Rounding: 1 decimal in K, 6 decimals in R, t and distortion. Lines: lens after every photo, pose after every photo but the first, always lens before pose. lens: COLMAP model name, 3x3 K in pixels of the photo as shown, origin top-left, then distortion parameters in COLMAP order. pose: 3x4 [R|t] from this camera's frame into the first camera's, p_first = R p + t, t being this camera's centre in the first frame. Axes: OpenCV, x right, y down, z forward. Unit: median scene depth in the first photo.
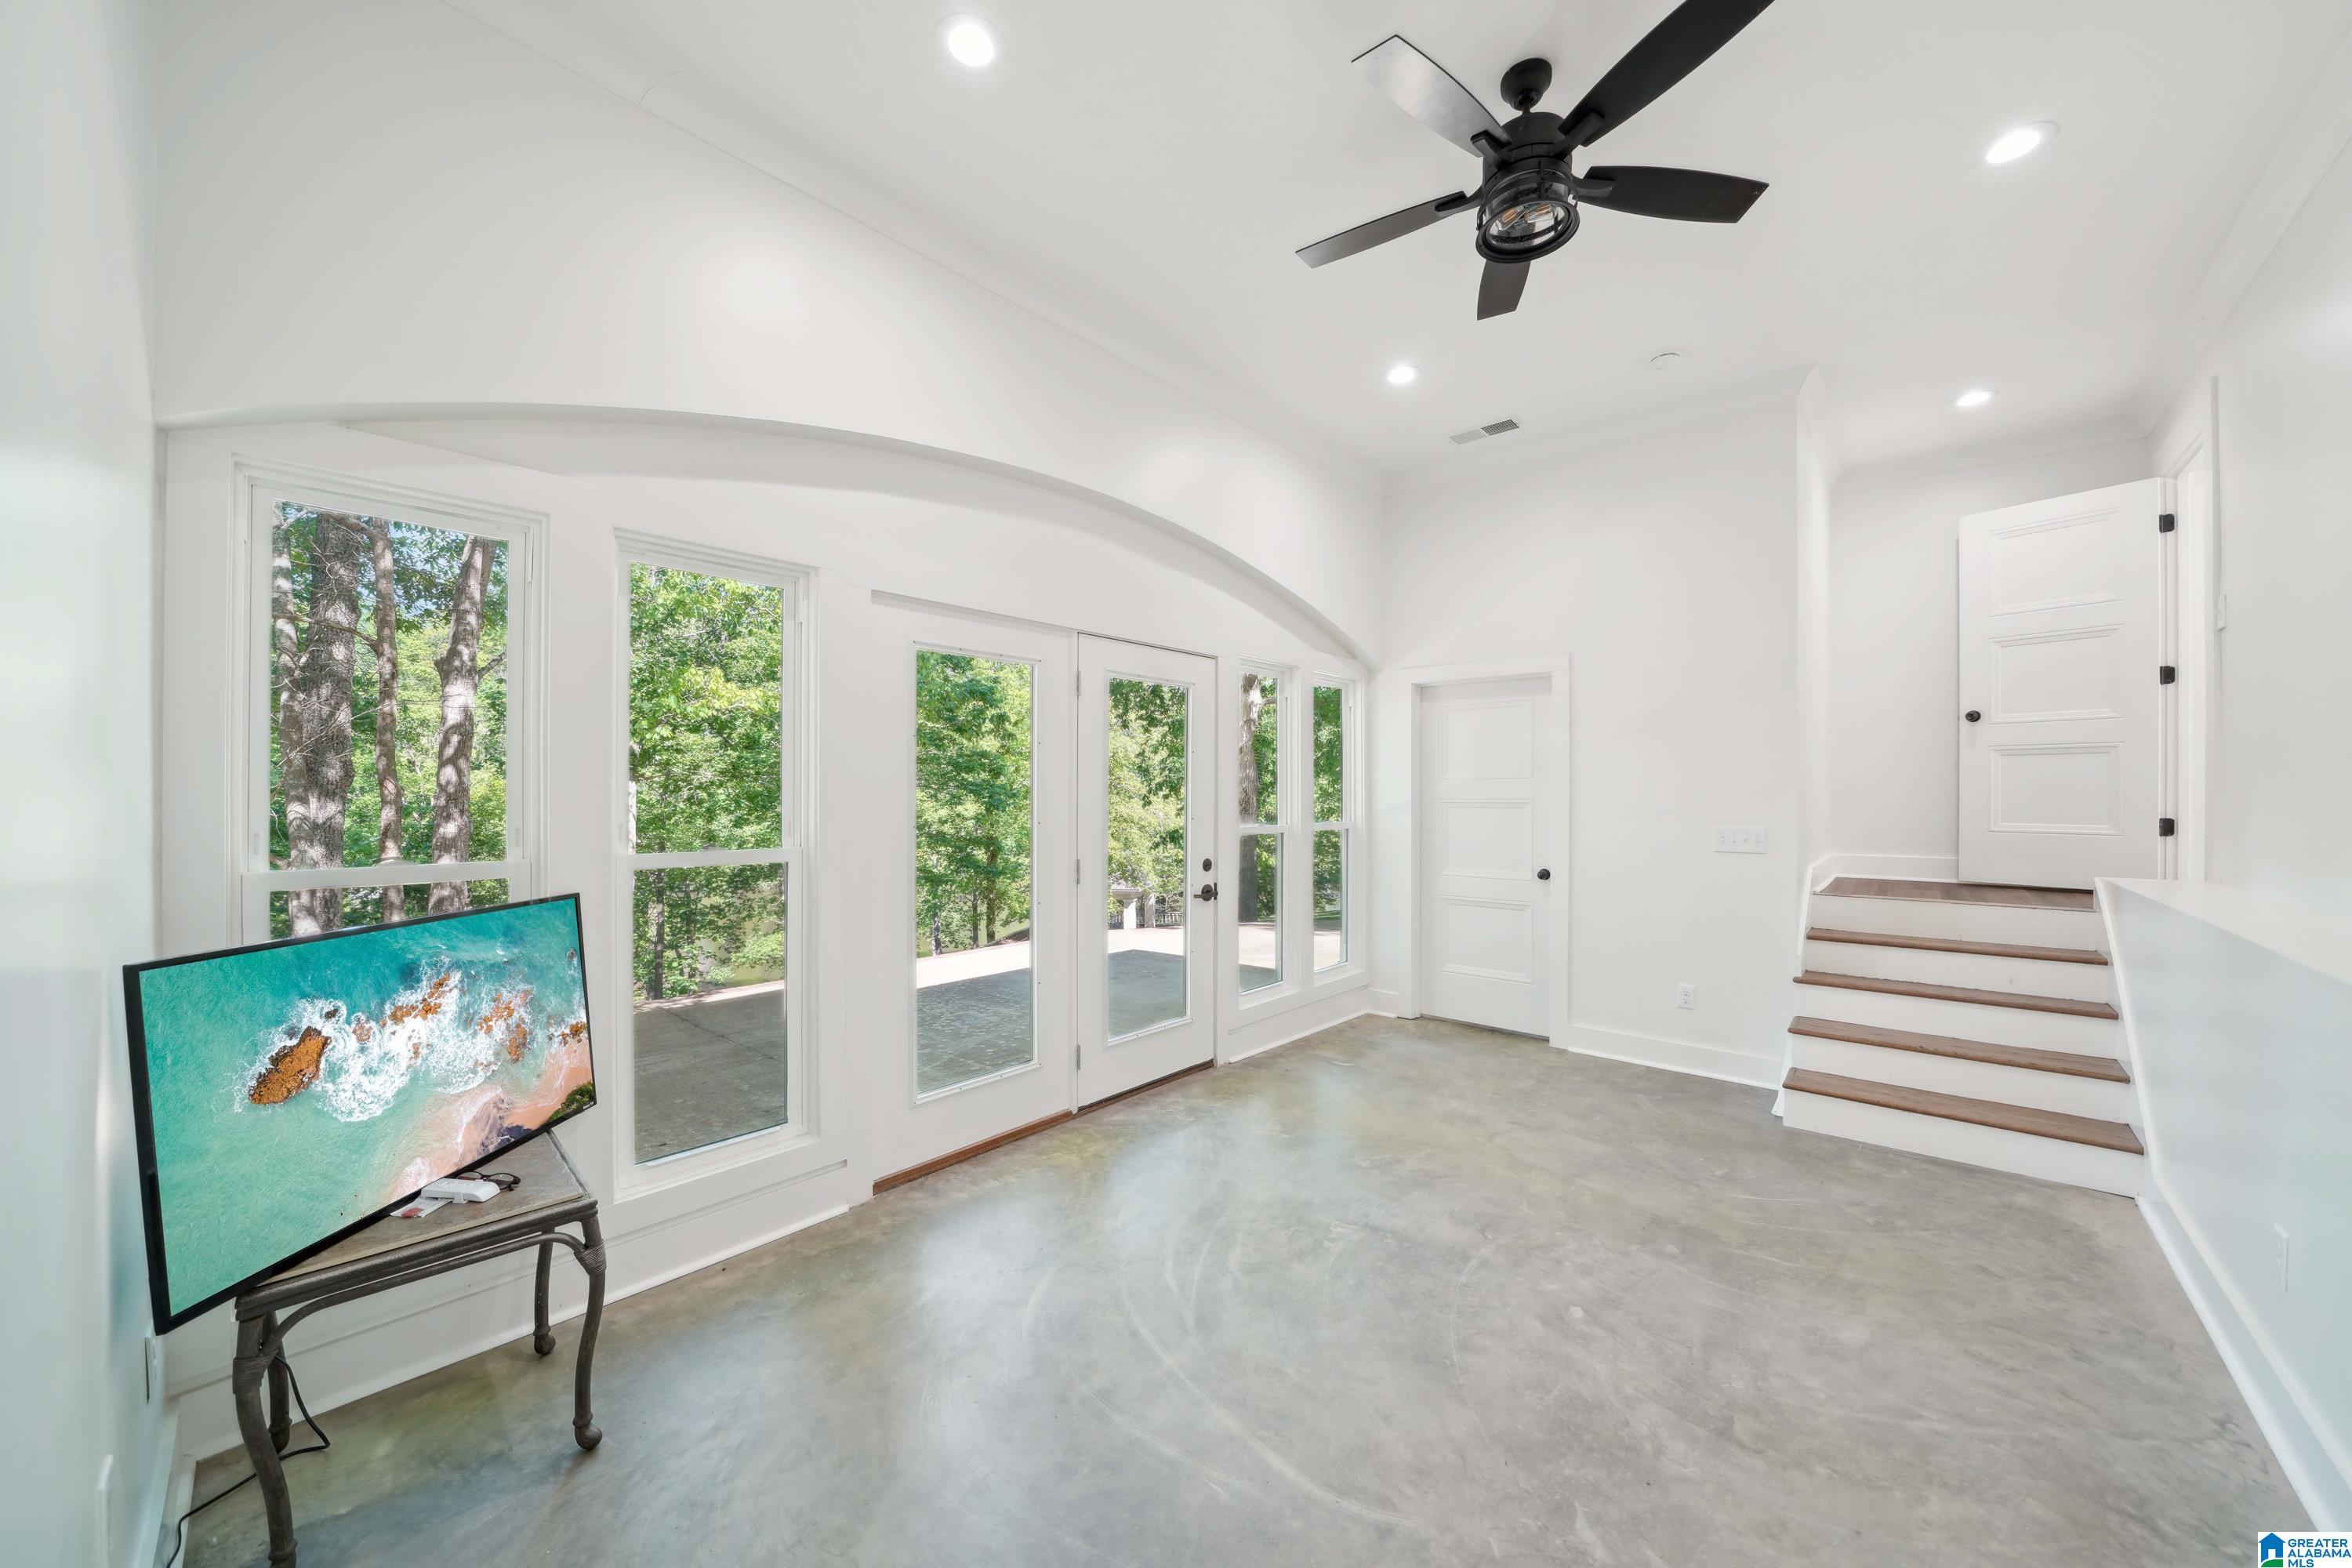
lens RADIAL K [[845.8, 0, 1176.6], [0, 845.8, 783.9], [0, 0, 1]] dist [-0.023753, 0.000431]
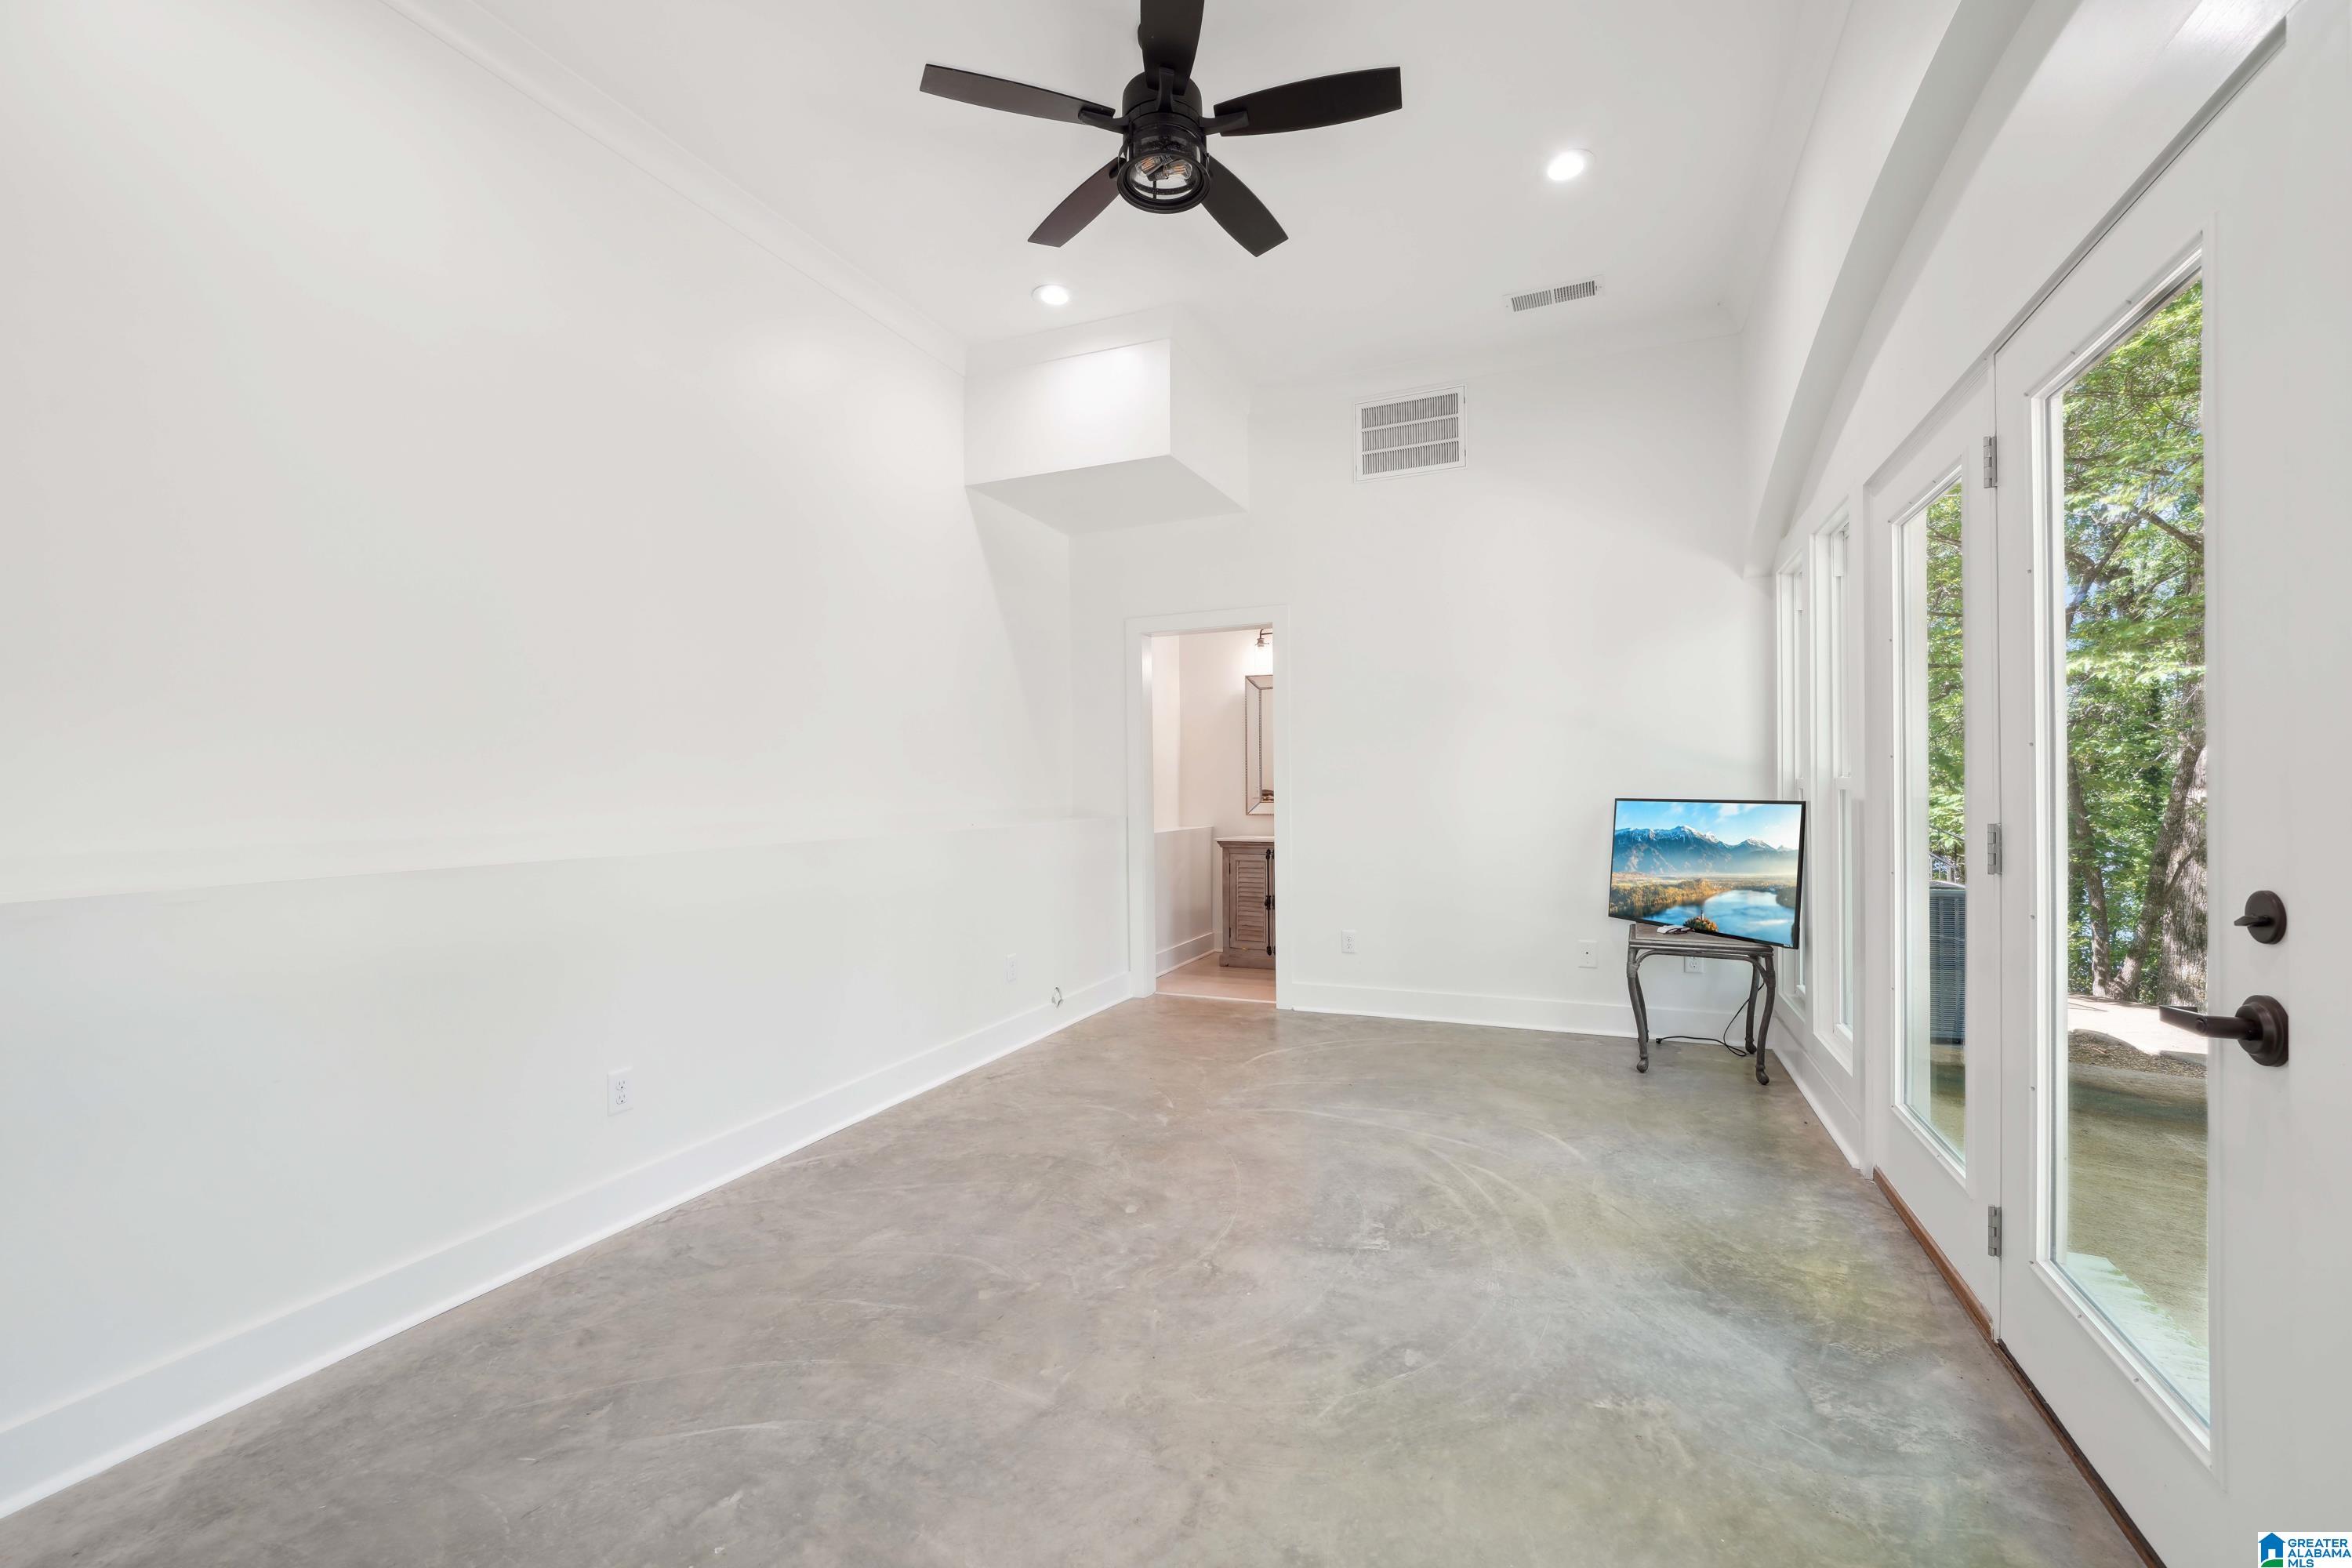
lens RADIAL K [[950.5, 0, 1170.8], [0, 950.5, 791.5], [0, 0, 1]] dist [-0.004055, -0.000397]
pose [[-0.955841, 0.010750, -0.293688, 0.648657], [0.013313, 0.999889, -0.006730, 0.088082], [0.293583, -0.010343, -0.955878, 1.809504]]
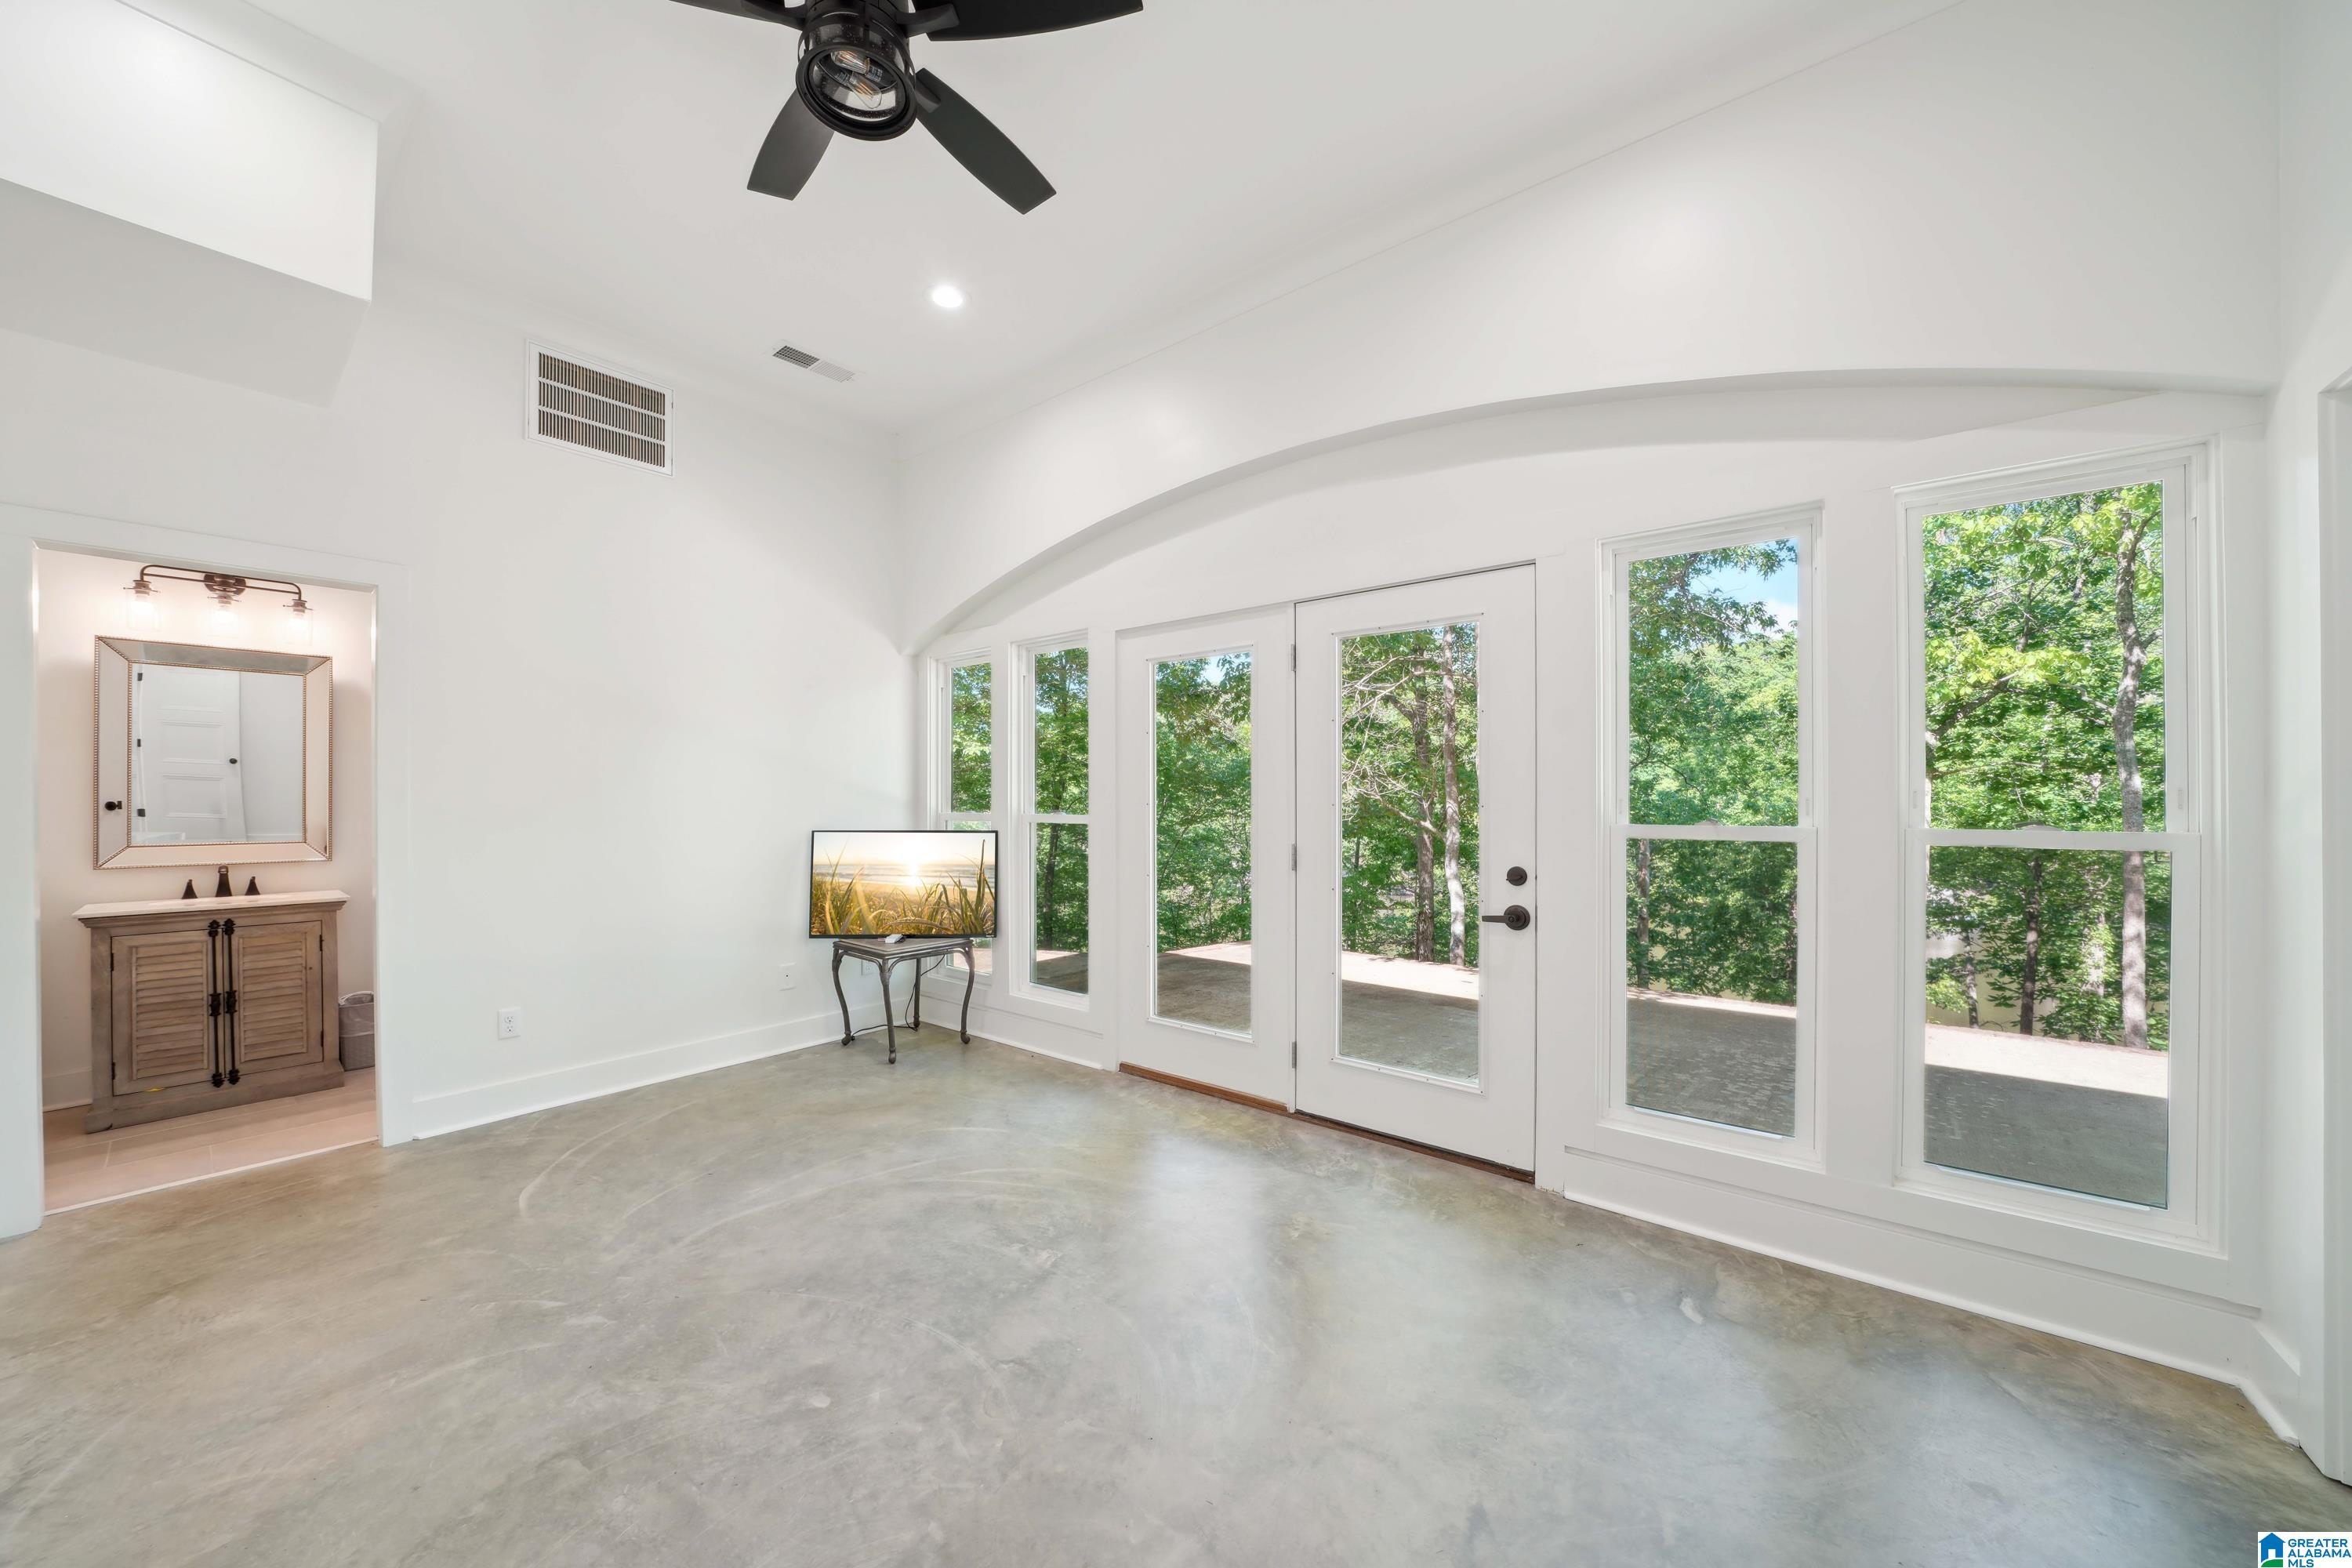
lens RADIAL K [[845.8, 0, 1173.7], [0, 845.8, 797.4], [0, 0, 1]] dist [-0.023753, 0.000431]
pose [[0.037231, -0.002868, -0.999303, 1.072857], [0.013815, 0.999902, -0.002355, 0.048008], [0.999211, -0.013718, 0.037267, 1.091405]]
